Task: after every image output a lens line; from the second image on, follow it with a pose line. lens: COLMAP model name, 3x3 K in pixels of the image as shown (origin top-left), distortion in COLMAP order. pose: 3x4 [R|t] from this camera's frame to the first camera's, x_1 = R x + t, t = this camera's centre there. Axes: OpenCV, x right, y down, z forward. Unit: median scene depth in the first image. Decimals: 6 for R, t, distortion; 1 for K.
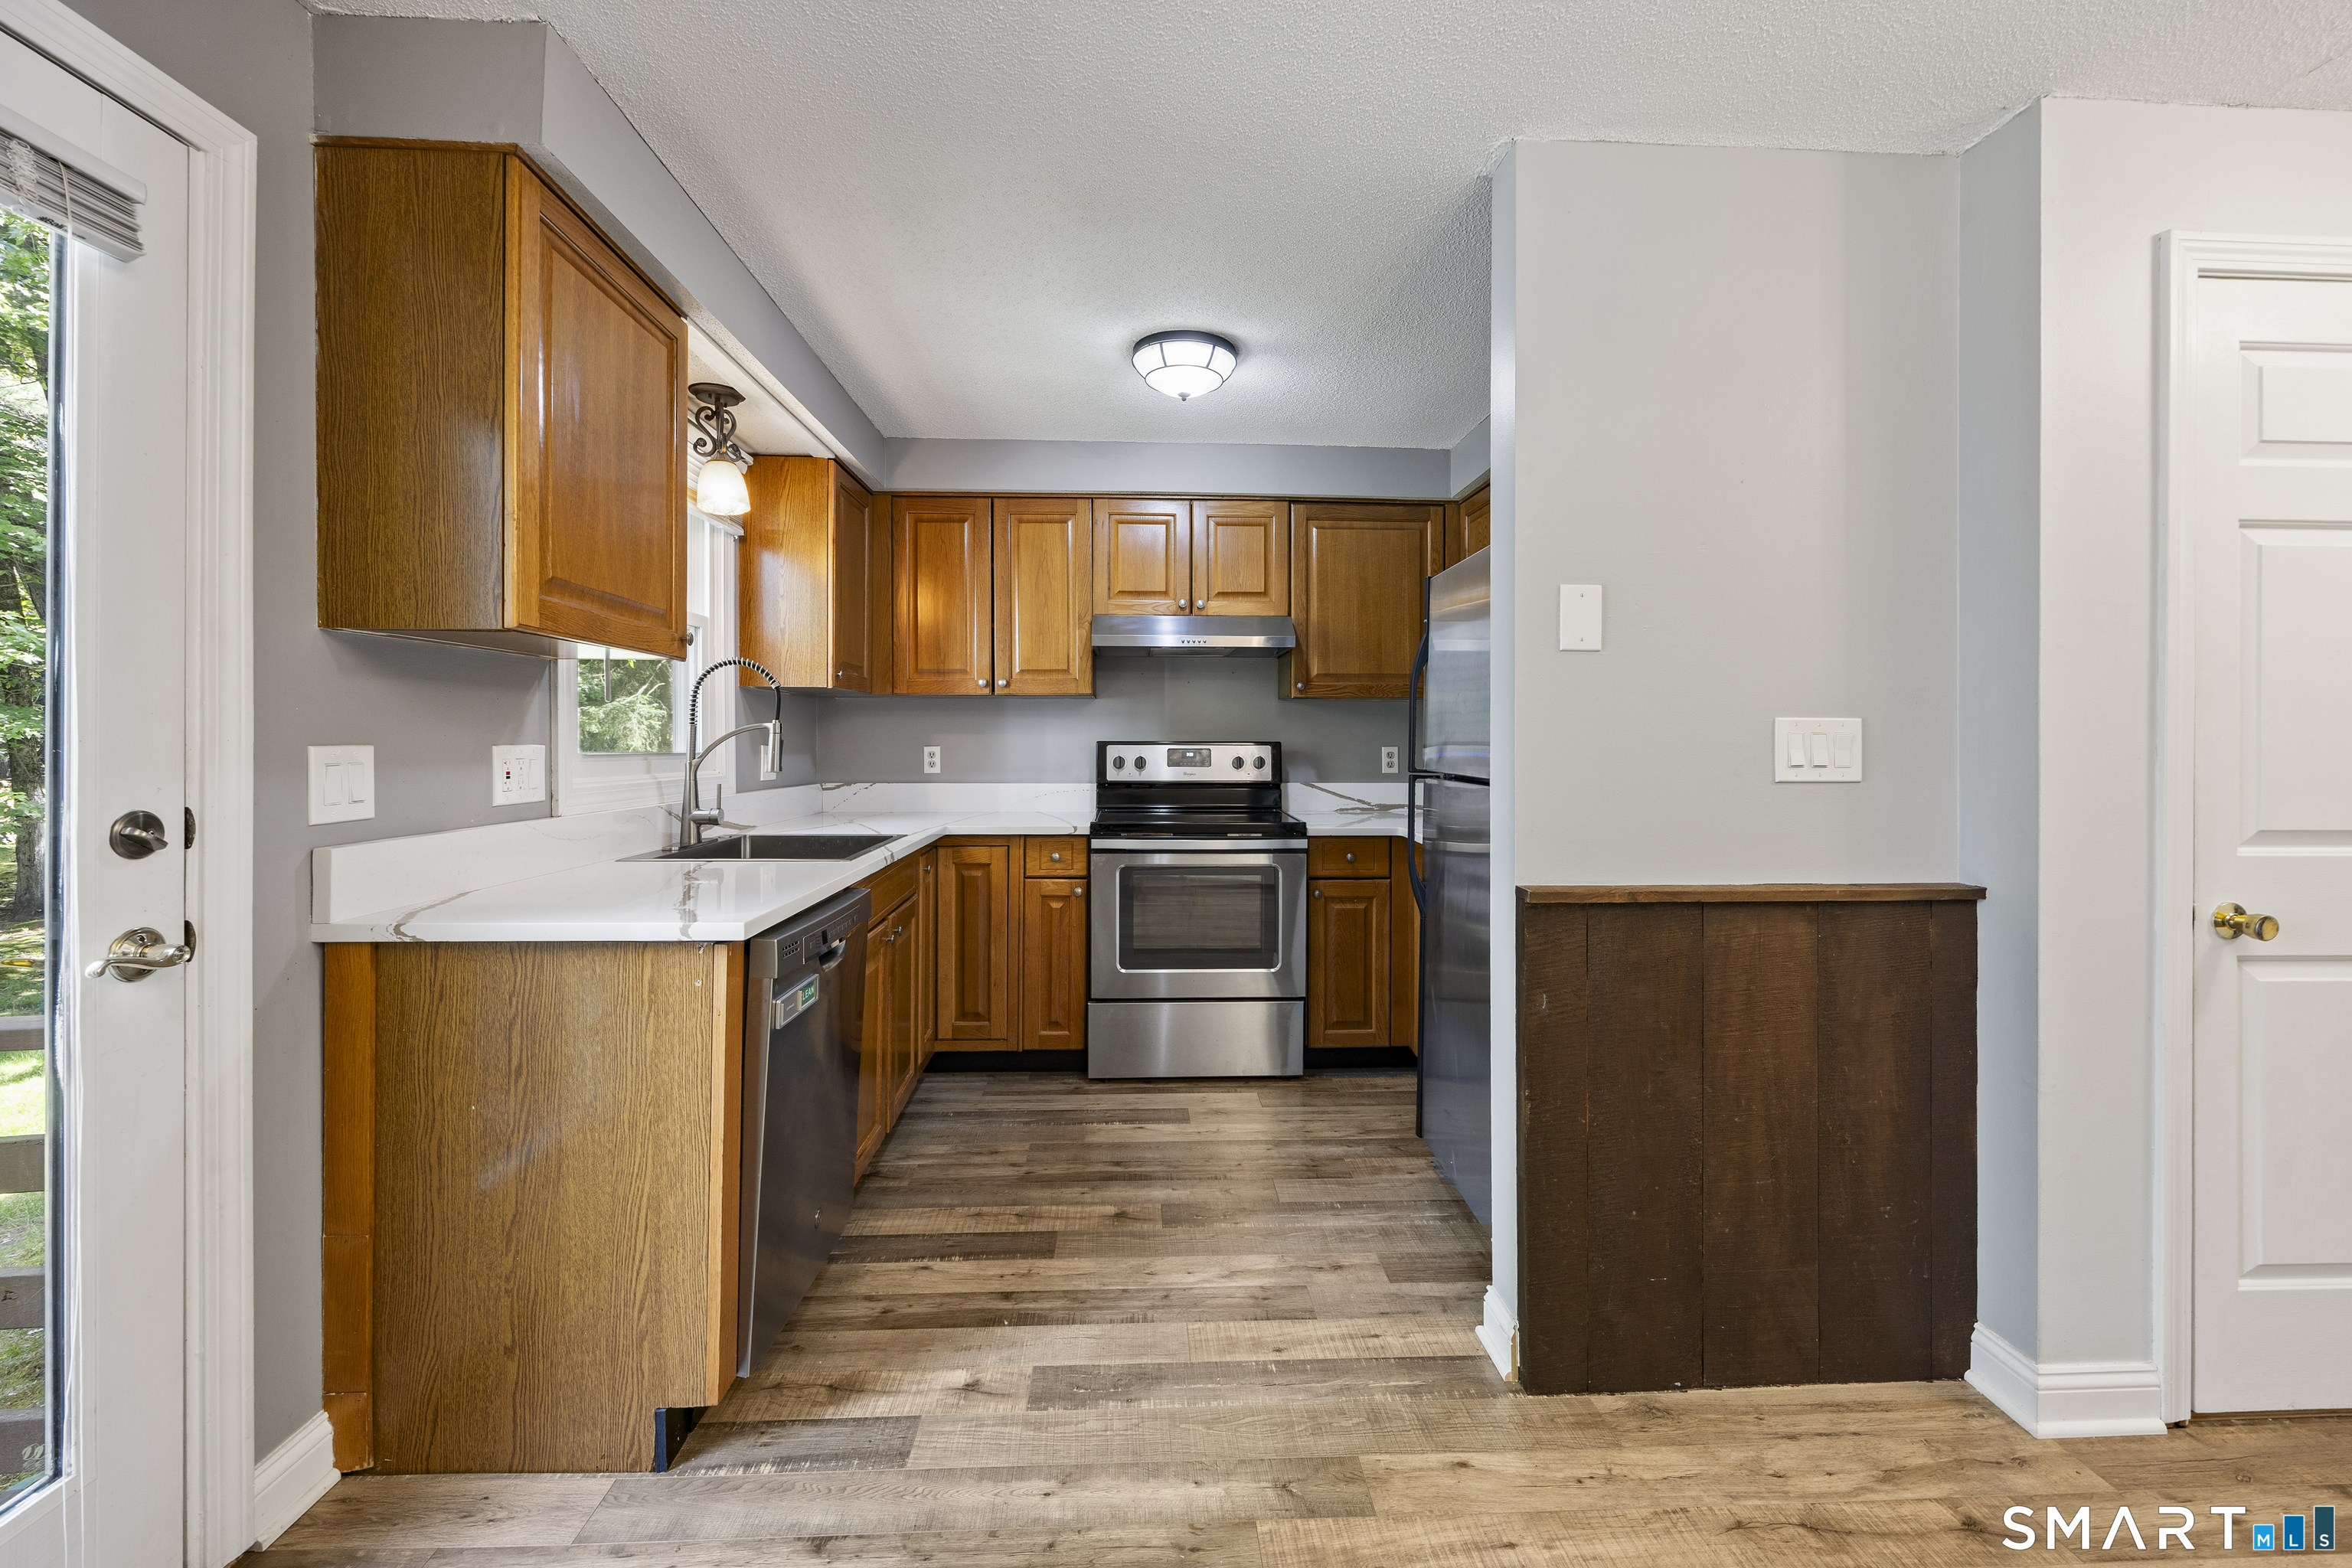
lens RADIAL K [[953.3, 0, 1176.3], [0, 953.3, 797.9], [0, 0, 1]] dist [-0.000003, 0.000046]
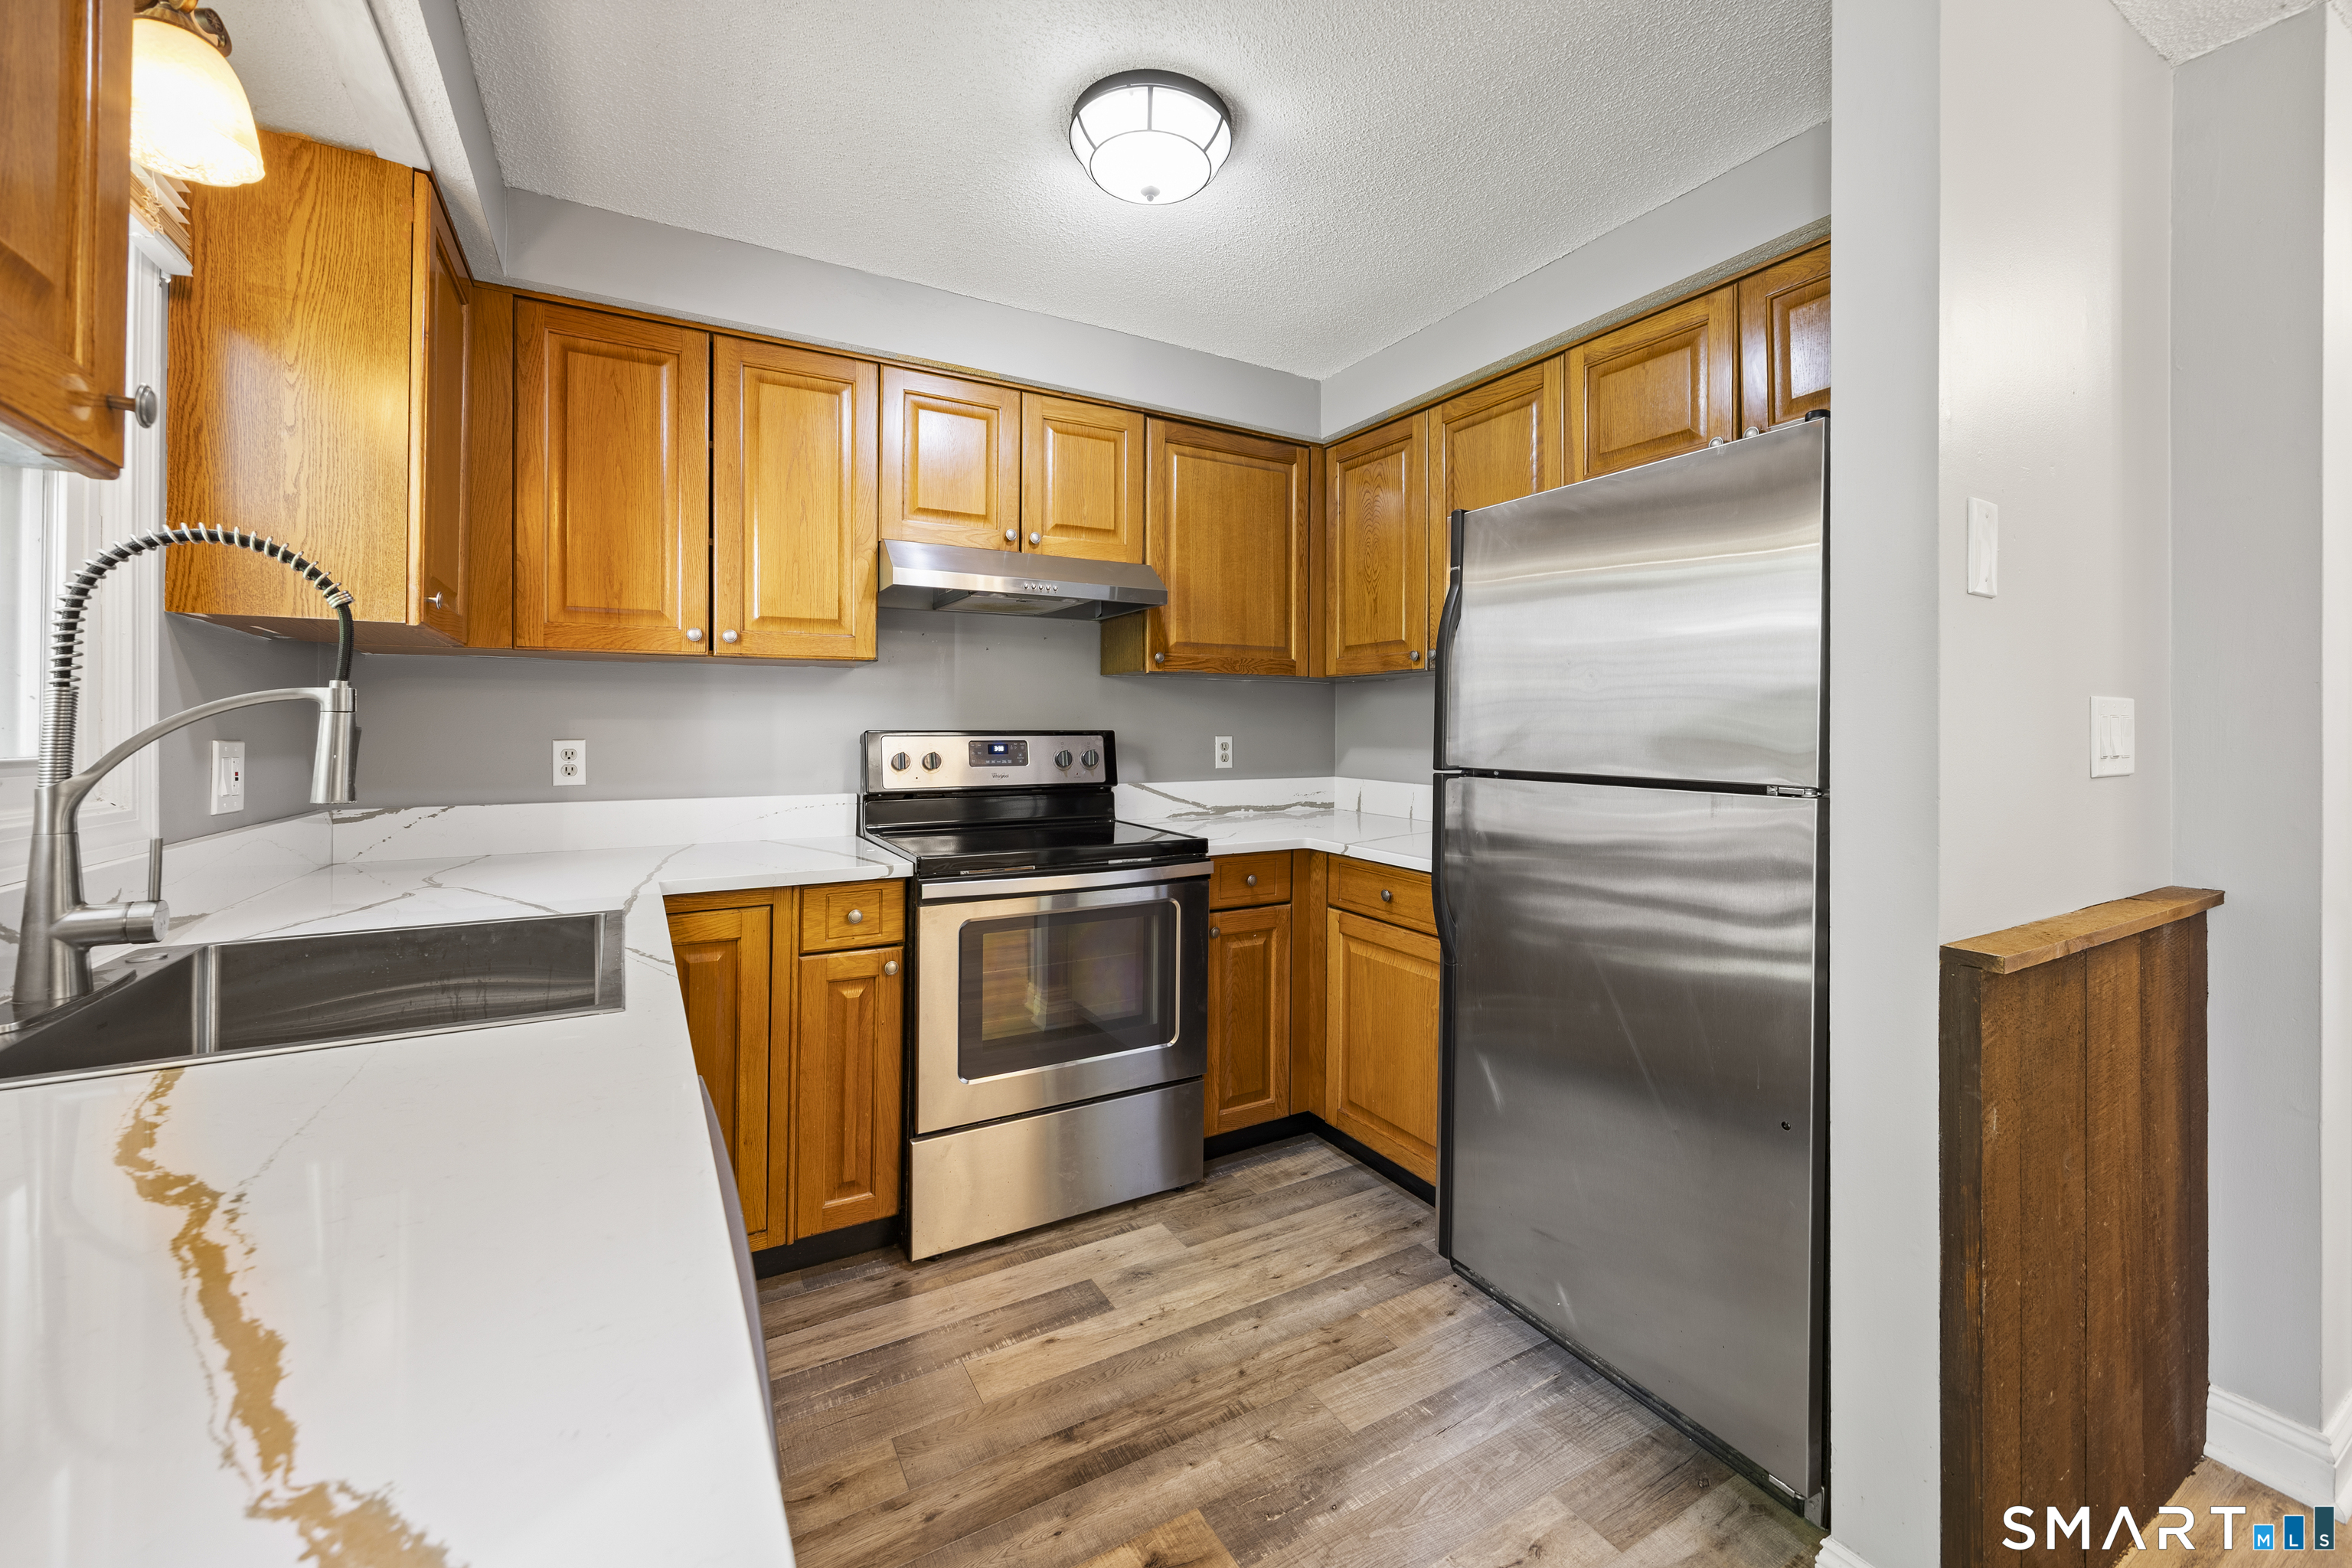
lens RADIAL K [[941.9, 0, 1181.3], [0, 941.9, 755.1], [0, 0, 1]] dist [-0.000433, 0.000163]
pose [[0.888851, -0.015256, 0.457941, -0.211390], [0.030701, 0.999183, -0.026302, -0.019926], [-0.457166, 0.037437, 0.888593, 0.344325]]
